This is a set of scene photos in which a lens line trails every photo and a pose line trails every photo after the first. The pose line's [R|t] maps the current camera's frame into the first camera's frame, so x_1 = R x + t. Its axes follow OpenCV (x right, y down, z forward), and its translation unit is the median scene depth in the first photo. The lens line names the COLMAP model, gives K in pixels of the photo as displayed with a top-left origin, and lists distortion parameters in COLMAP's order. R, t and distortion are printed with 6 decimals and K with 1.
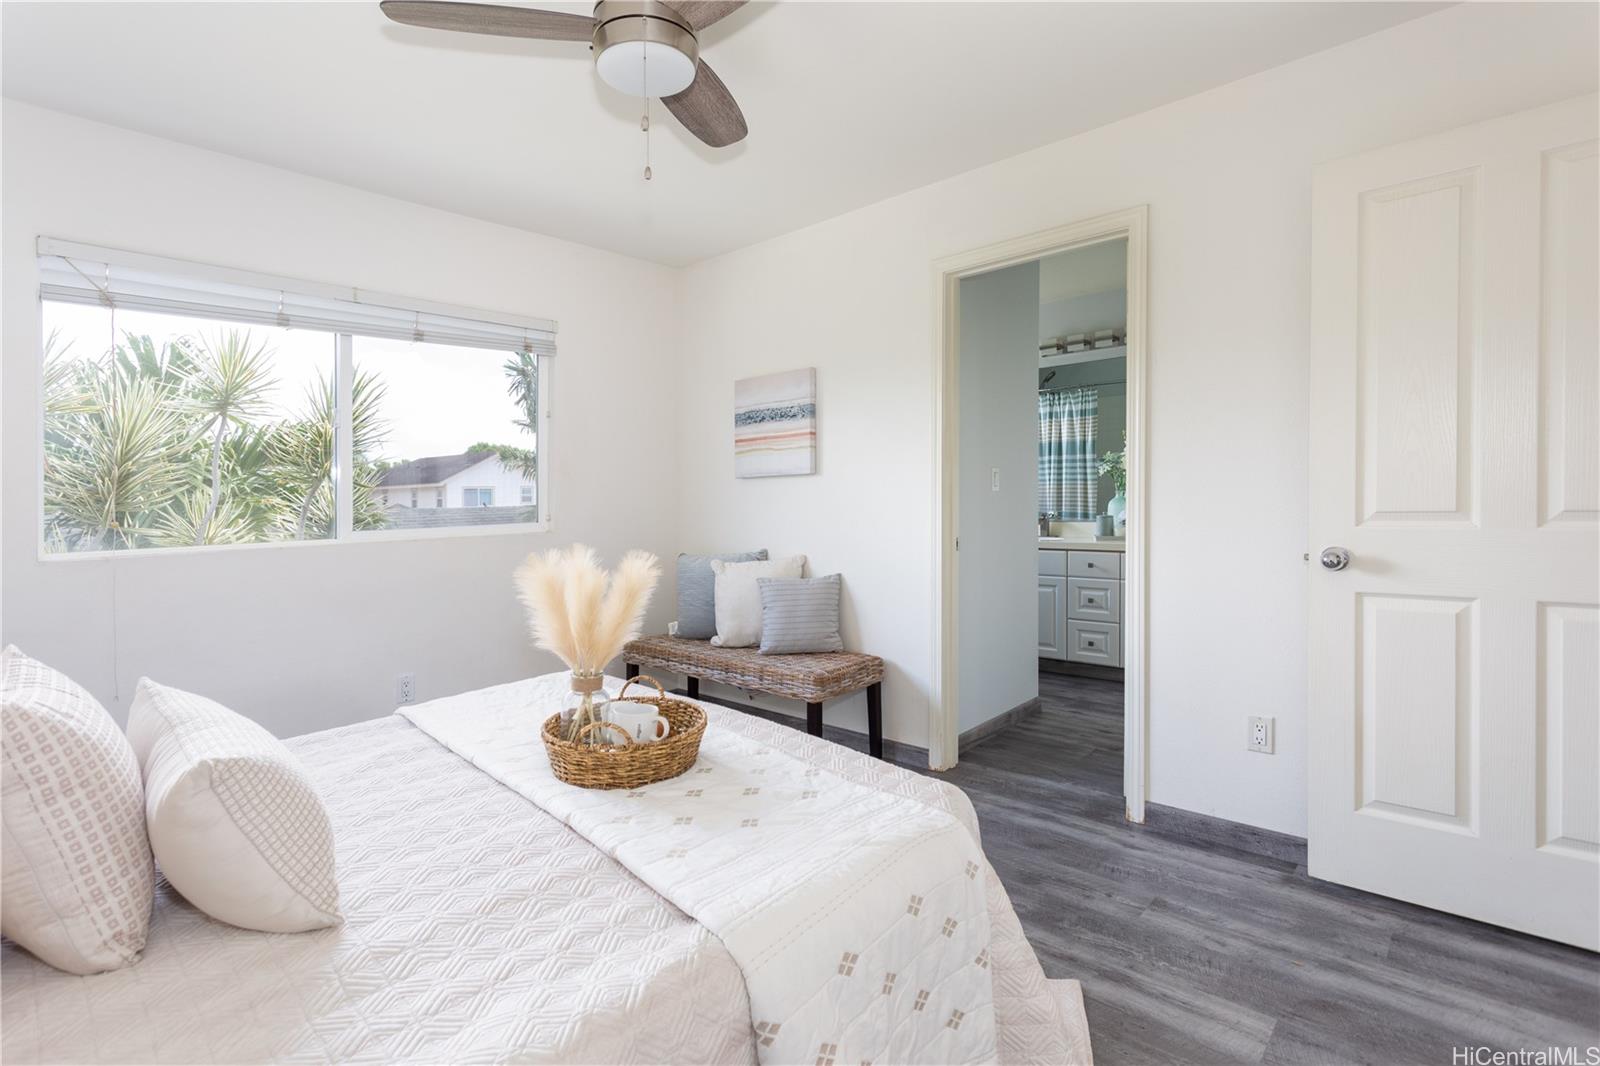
lens RADIAL K [[763.8, 0, 792.5], [0, 763.8, 515.5], [0, 0, 1]] dist [0.000956, 0.000344]
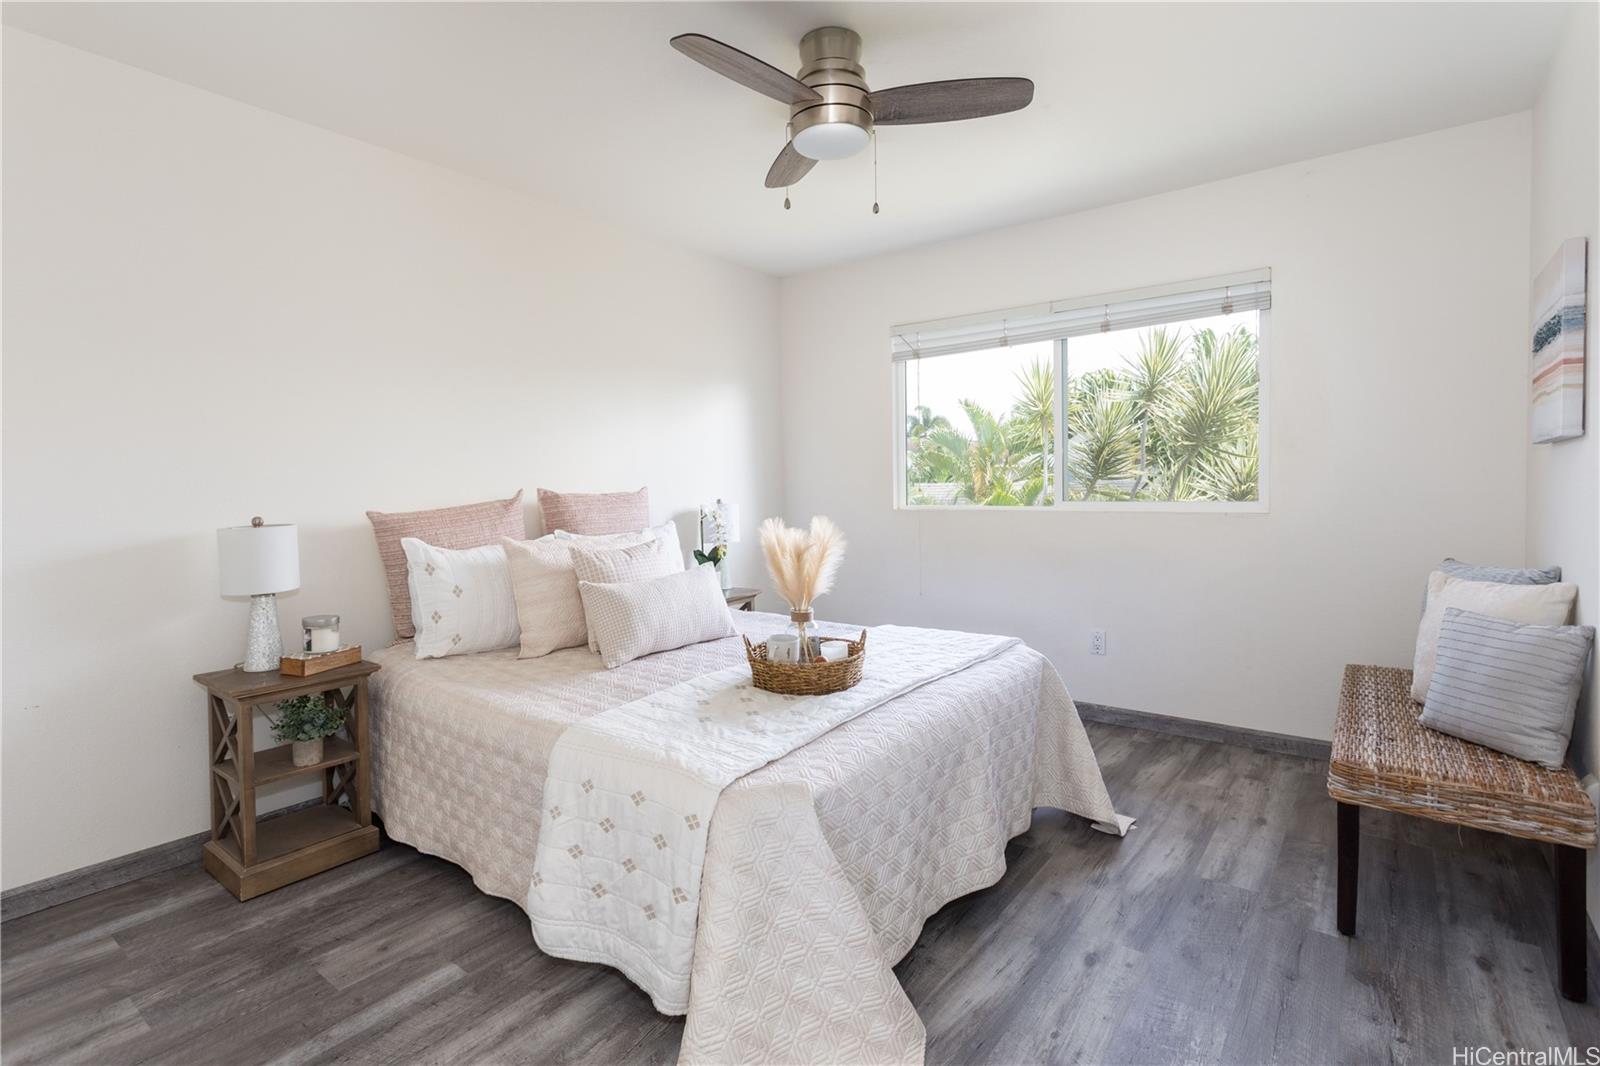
lens RADIAL K [[763.8, 0, 792.5], [0, 763.8, 515.5], [0, 0, 1]] dist [0.000956, 0.000344]
pose [[0.090166, 0.066481, -0.993705, 0.777623], [-0.012460, 0.997767, 0.065623, -0.040627], [0.995849, 0.006465, 0.090793, 0.597750]]
